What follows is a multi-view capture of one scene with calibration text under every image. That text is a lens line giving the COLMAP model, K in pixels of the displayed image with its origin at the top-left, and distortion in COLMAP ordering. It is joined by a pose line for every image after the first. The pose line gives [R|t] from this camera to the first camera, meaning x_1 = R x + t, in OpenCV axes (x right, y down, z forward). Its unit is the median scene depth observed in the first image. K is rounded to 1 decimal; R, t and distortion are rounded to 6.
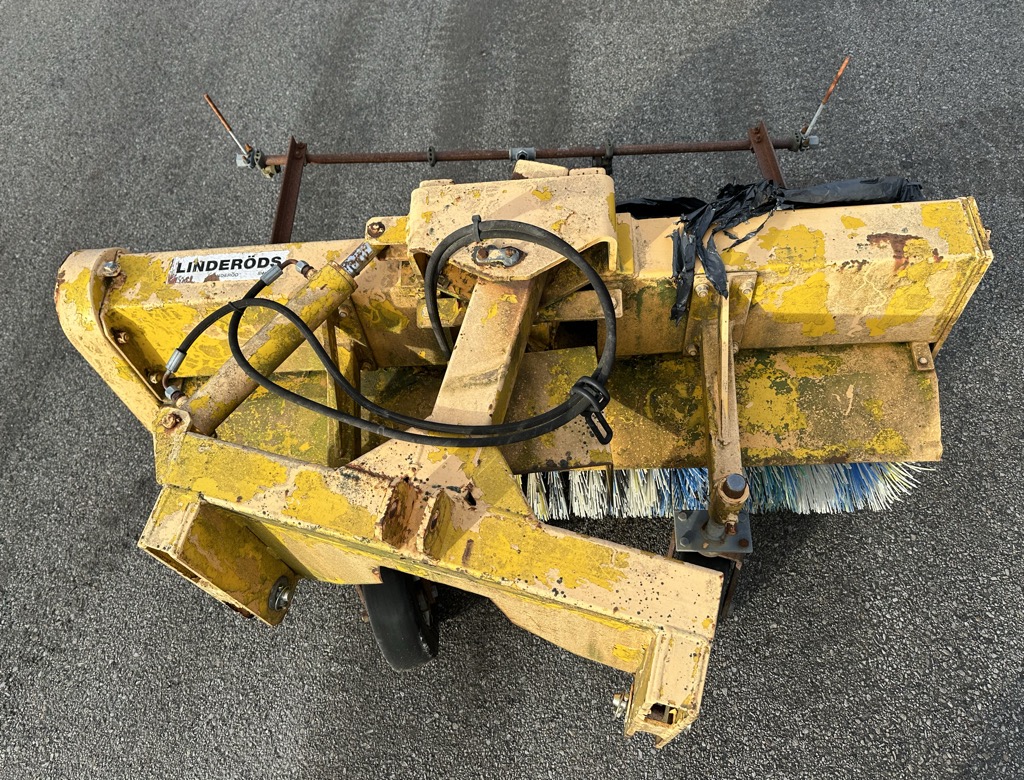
lens RADIAL K [[719.3, 0, 506.2], [0, 719.3, 387.3], [0, 0, 1]] dist [0.026600, -0.032777]
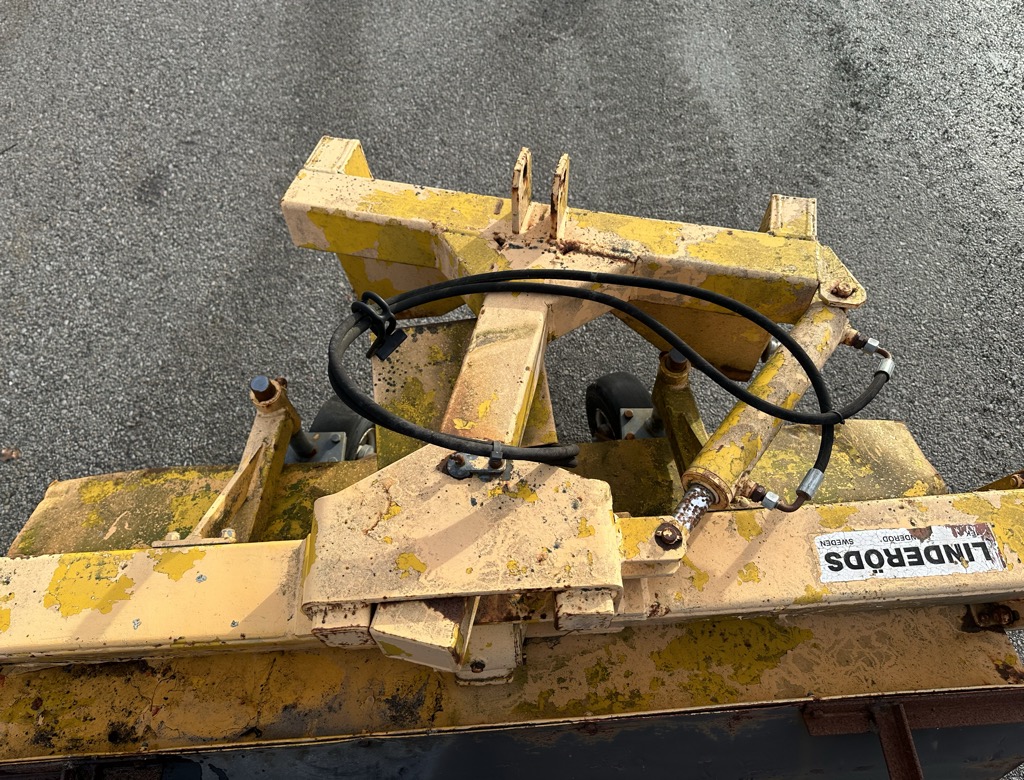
lens RADIAL K [[739.4, 0, 513.2], [0, 739.4, 380.8], [0, 0, 1]] dist [-0.001724, -0.003593]
pose [[-0.989241, 0.117856, 0.086676, -0.105497], [0.010478, -0.533867, 0.845503, -0.657525], [0.145922, 0.837315, 0.526888, 0.457041]]
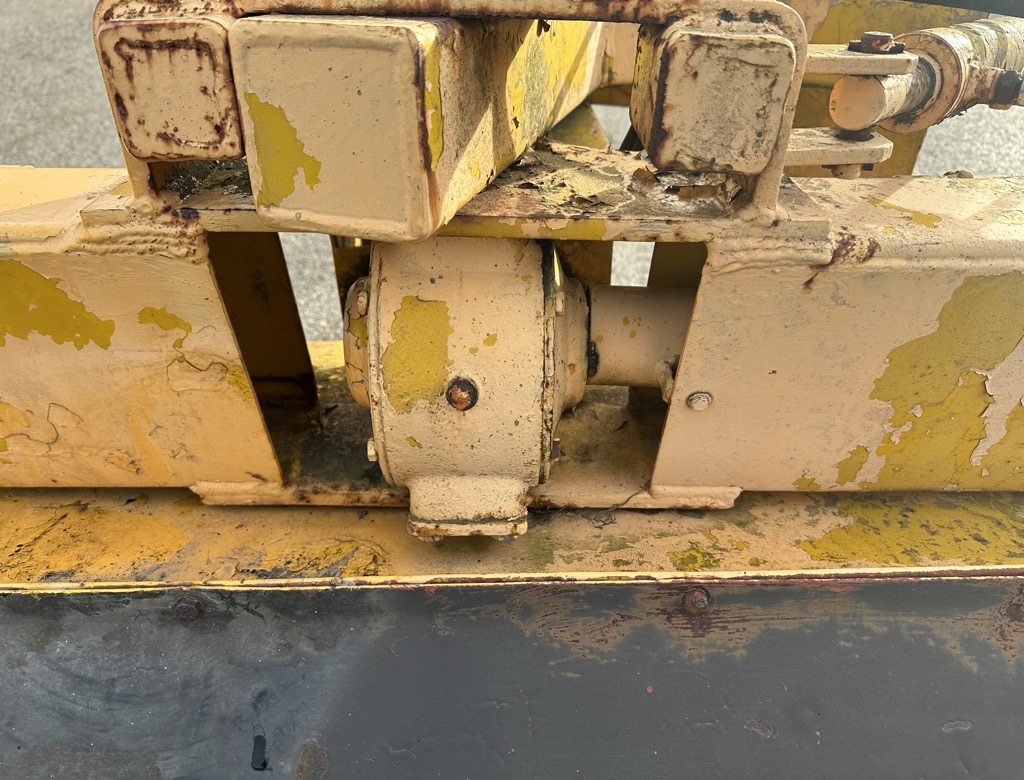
lens RADIAL K [[746.7, 0, 511.2], [0, 746.7, 385.4], [0, 0, 1]] dist [-0.007139, -0.007999]
pose [[-0.995800, 0.079342, 0.045678, -0.017250], [0.033117, -0.152976, 0.987675, -0.534314], [0.085351, 0.985040, 0.149706, 0.993793]]
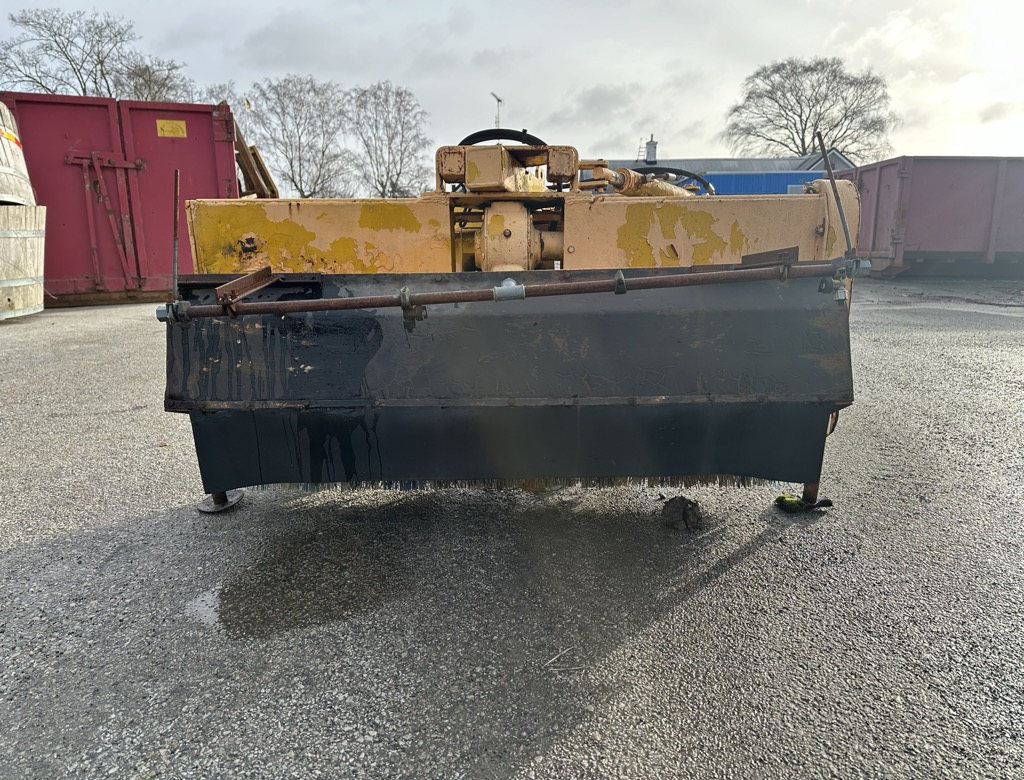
lens RADIAL K [[717.2, 0, 501.1], [0, 717.2, 389.4], [0, 0, 1]] dist [0.055451, -0.060172]
pose [[-0.993553, 0.106614, 0.038537, 0.011476], [0.070593, 0.315857, 0.946177, -1.352012], [0.088704, 0.942798, -0.321347, 1.727732]]
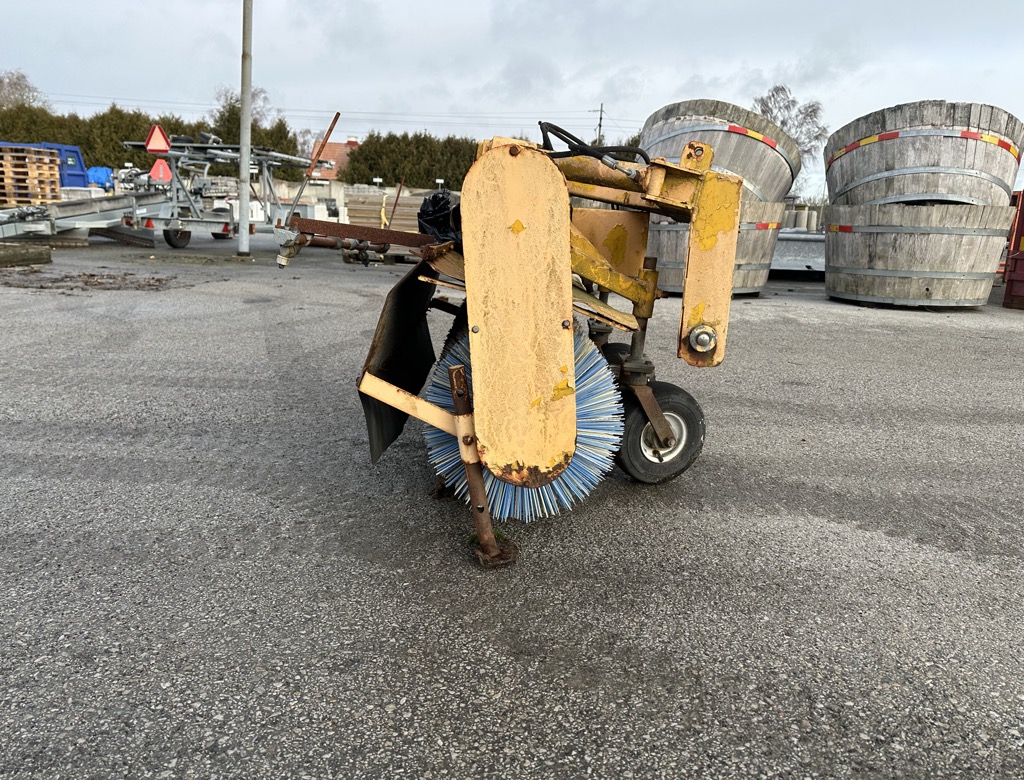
lens RADIAL K [[715.7, 0, 510.0], [0, 715.7, 383.1], [0, 0, 1]] dist [0.031964, -0.040256]
pose [[-0.026677, -0.126319, 0.991631, -1.642321], [0.837843, 0.538256, 0.091106, -0.075982], [-0.545259, 0.833261, 0.091476, 1.171906]]
